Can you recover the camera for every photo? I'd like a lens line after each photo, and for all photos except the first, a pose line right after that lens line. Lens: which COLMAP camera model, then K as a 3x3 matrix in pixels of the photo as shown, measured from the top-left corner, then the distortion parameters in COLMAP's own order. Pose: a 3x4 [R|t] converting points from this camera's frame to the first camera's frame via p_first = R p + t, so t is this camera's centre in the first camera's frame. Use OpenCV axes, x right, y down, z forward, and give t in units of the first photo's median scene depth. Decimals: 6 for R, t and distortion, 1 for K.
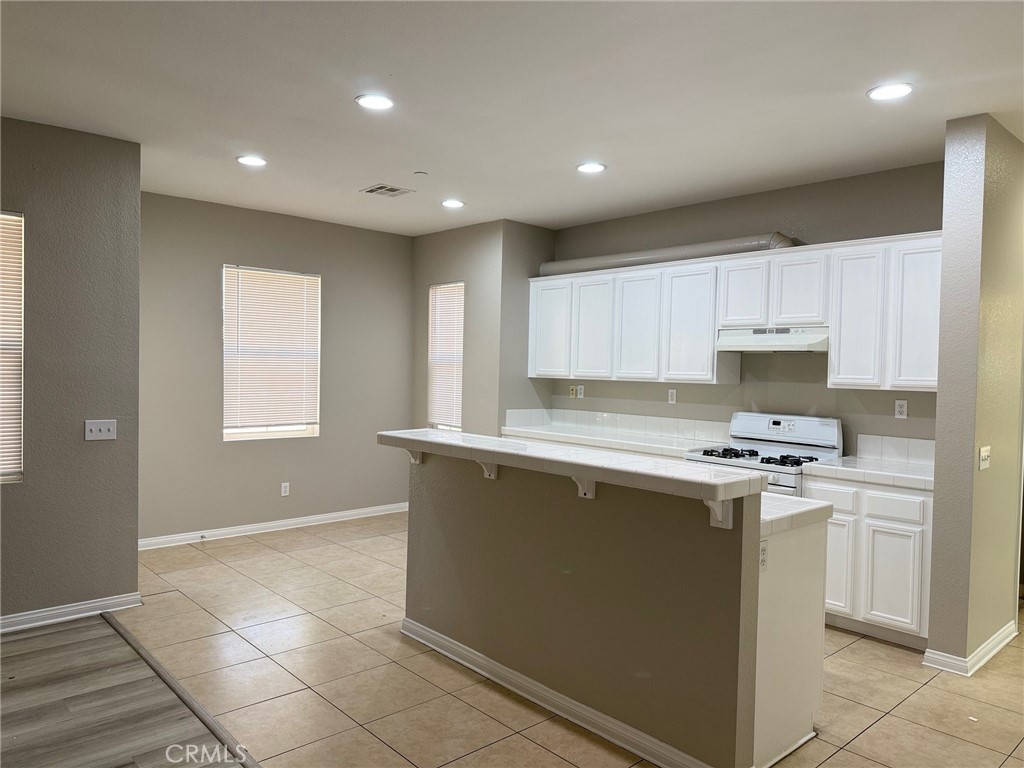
lens RADIAL K [[714.1, 0, 509.6], [0, 714.1, 381.9], [0, 0, 1]] dist [0.133519, -0.195604]
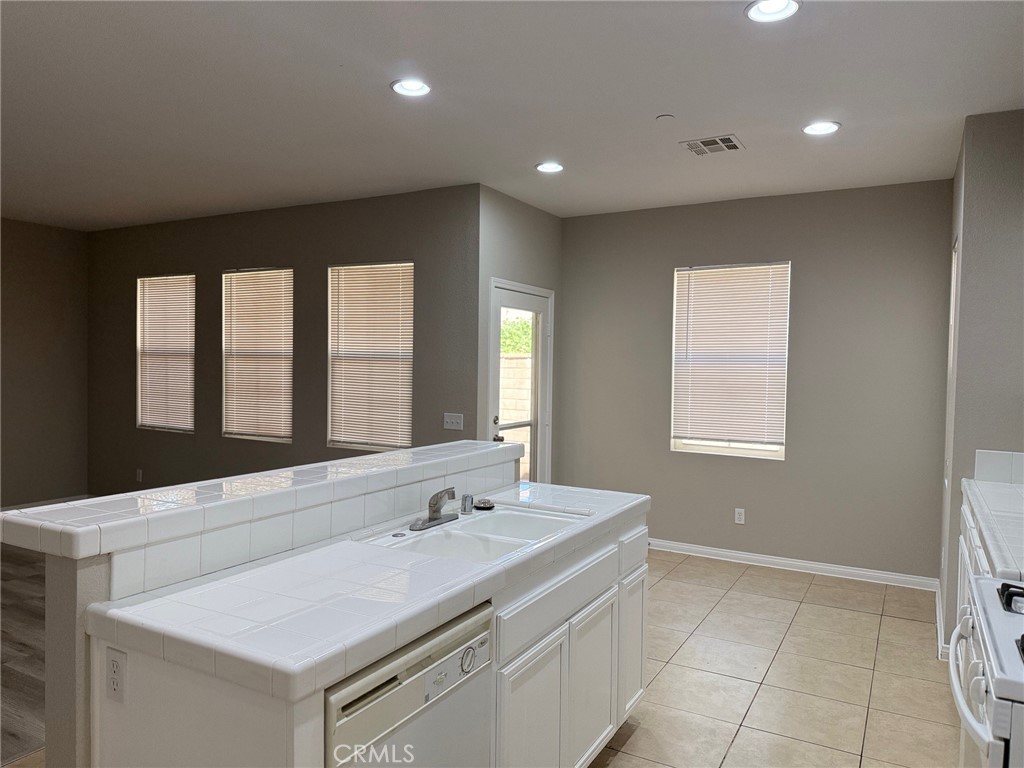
lens RADIAL K [[714.1, 0, 509.6], [0, 714.1, 381.9], [0, 0, 1]] dist [0.133519, -0.195604]
pose [[0.310386, 0.003807, -0.950603, 0.448345], [-0.026581, 0.999636, -0.004676, -0.000286], [0.950239, 0.026719, 0.310374, 0.493680]]
